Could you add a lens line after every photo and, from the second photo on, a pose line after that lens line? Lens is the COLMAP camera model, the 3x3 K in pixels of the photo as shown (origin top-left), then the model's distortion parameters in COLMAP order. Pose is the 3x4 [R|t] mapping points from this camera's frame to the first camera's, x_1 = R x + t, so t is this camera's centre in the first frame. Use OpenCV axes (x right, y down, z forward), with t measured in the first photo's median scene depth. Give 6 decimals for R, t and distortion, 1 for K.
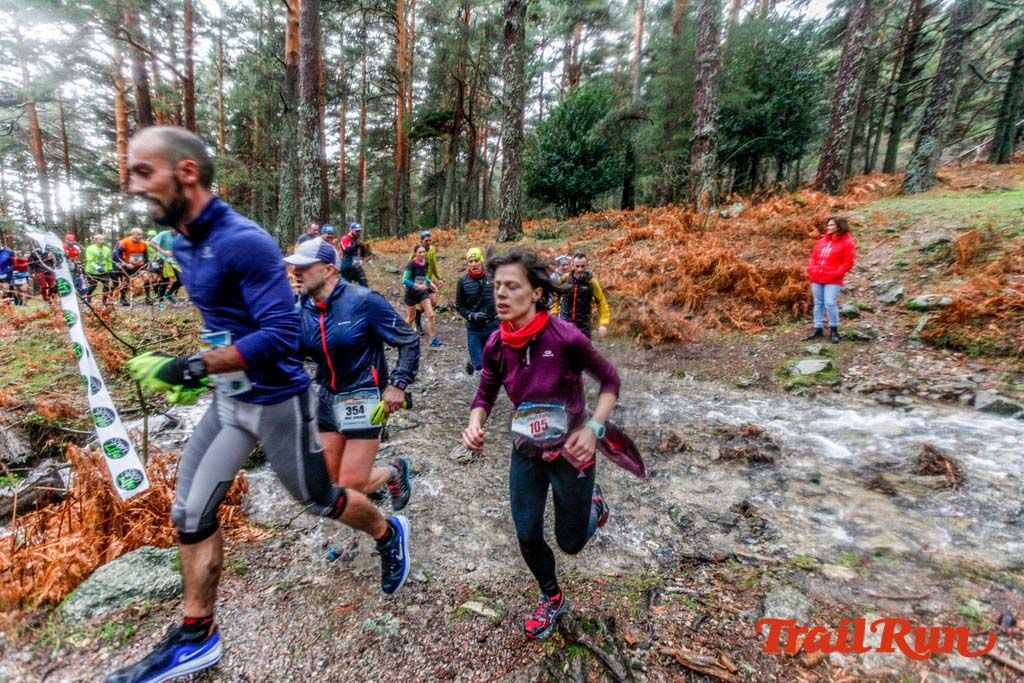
lens RADIAL K [[494.8, 0, 501.9], [0, 494.8, 347.0], [0, 0, 1]] dist [-0.043299, 0.028347]
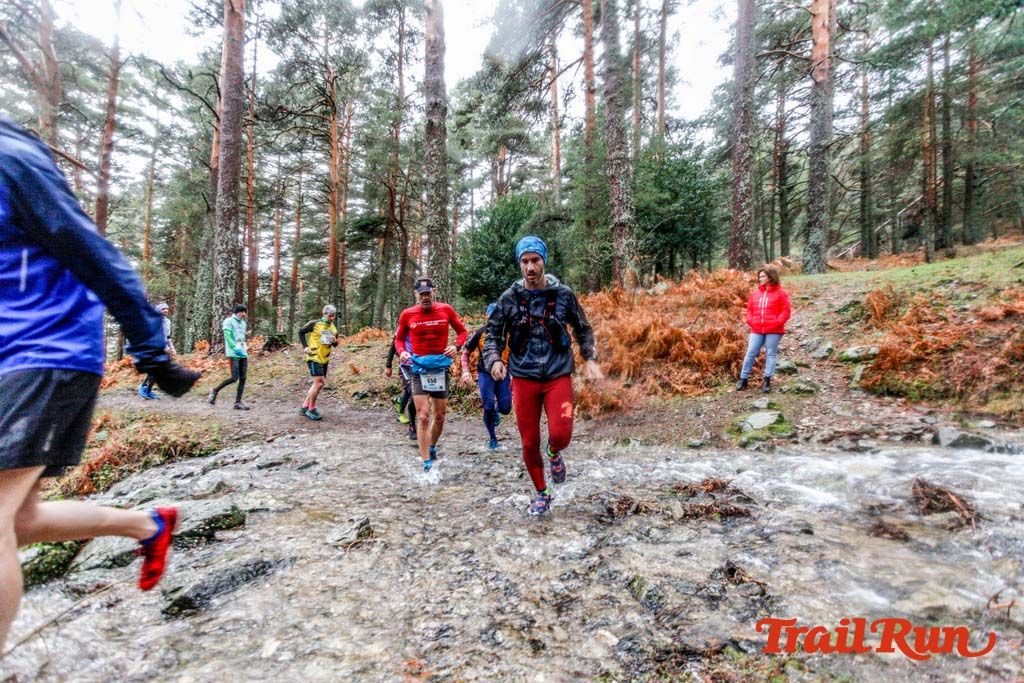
lens RADIAL K [[494.8, 0, 502.5], [0, 494.8, 343.6], [0, 0, 1]] dist [-0.043299, 0.028347]
pose [[0.992012, -0.033567, 0.121592, 0.032682], [0.059595, 0.974295, -0.217249, 0.050980], [-0.111174, 0.222760, 0.968513, 0.098913]]
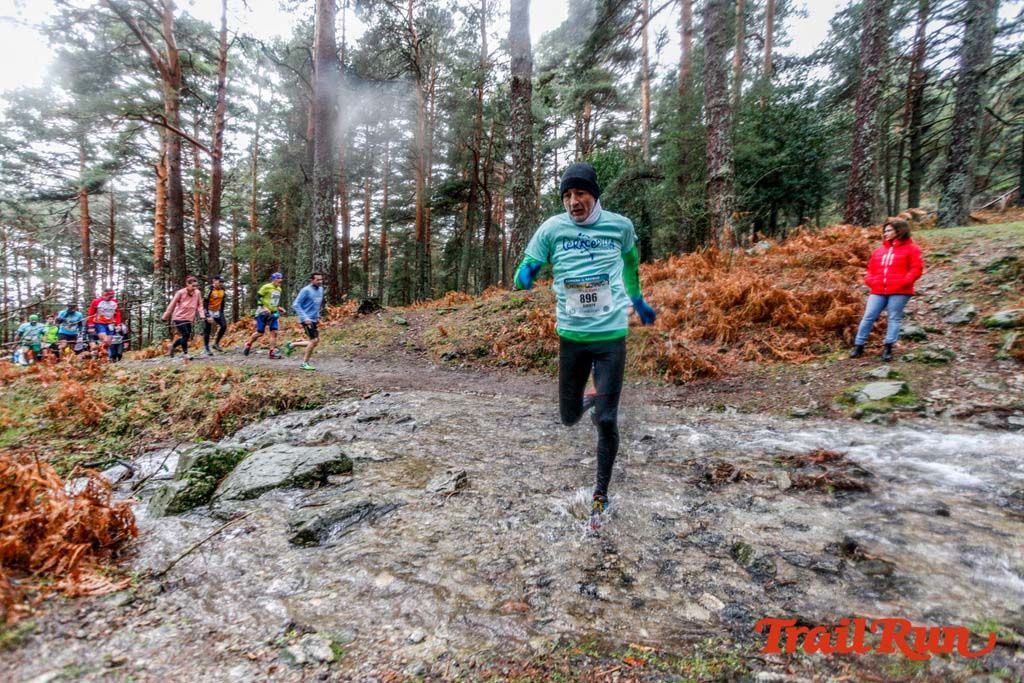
lens RADIAL K [[494.8, 0, 501.4], [0, 494.8, 343.5], [0, 0, 1]] dist [-0.043299, 0.028347]
pose [[0.998454, -0.028855, -0.047497, 0.023562], [0.021219, 0.987832, -0.154071, 0.054014], [0.051365, 0.152825, 0.986917, 0.102942]]
